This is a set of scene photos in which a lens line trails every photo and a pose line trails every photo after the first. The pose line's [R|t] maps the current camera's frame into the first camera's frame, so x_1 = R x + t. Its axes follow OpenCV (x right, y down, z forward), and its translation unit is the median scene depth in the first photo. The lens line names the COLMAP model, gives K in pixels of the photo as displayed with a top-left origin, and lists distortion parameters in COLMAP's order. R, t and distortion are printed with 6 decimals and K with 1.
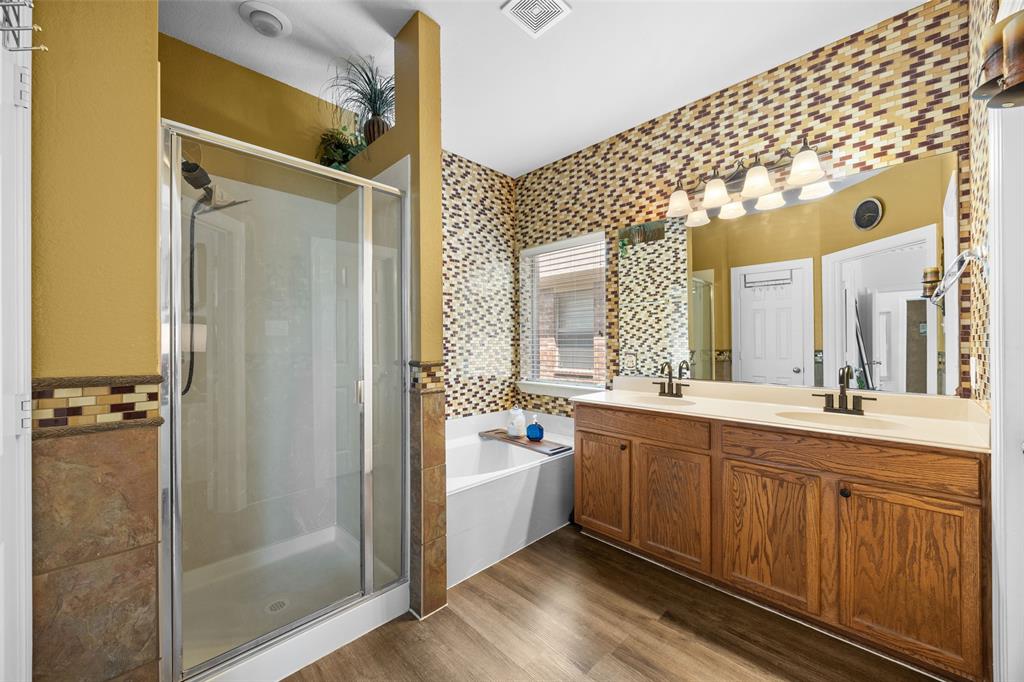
lens RADIAL K [[389.8, 0, 508.7], [0, 389.8, 340.5], [0, 0, 1]] dist [-0.001245, -0.000146]
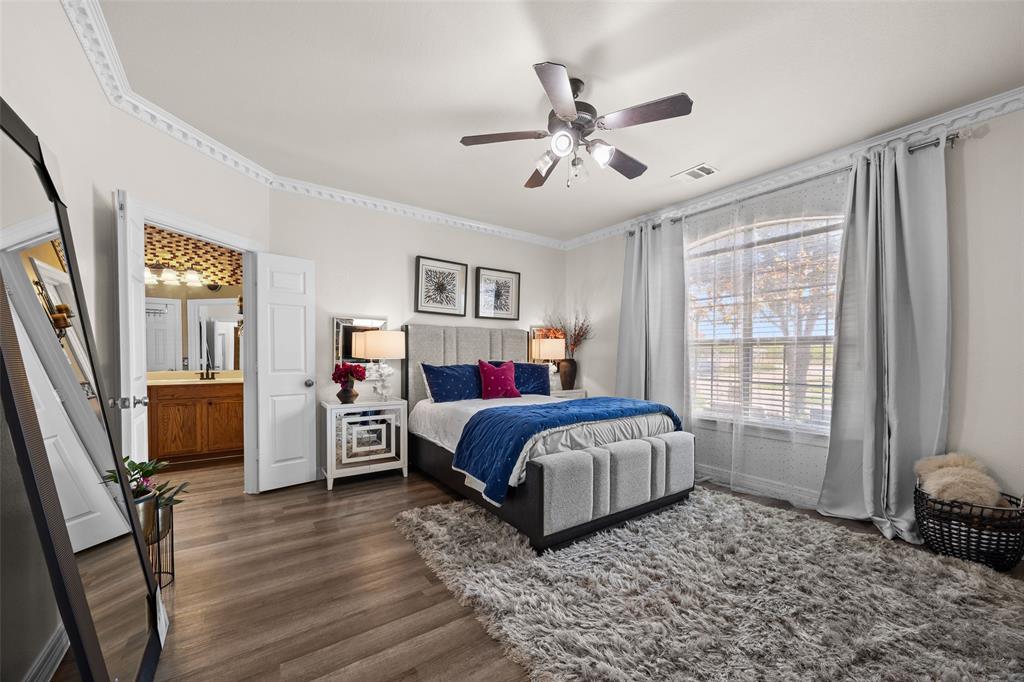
lens RADIAL K [[389.8, 0, 509.7], [0, 389.8, 361.7], [0, 0, 1]] dist [-0.001245, -0.000146]
pose [[0.163601, -0.012264, 0.986450, -1.196634], [-0.006748, 0.999885, 0.013550, 0.022726], [-0.986504, -0.008873, 0.163499, -1.225871]]
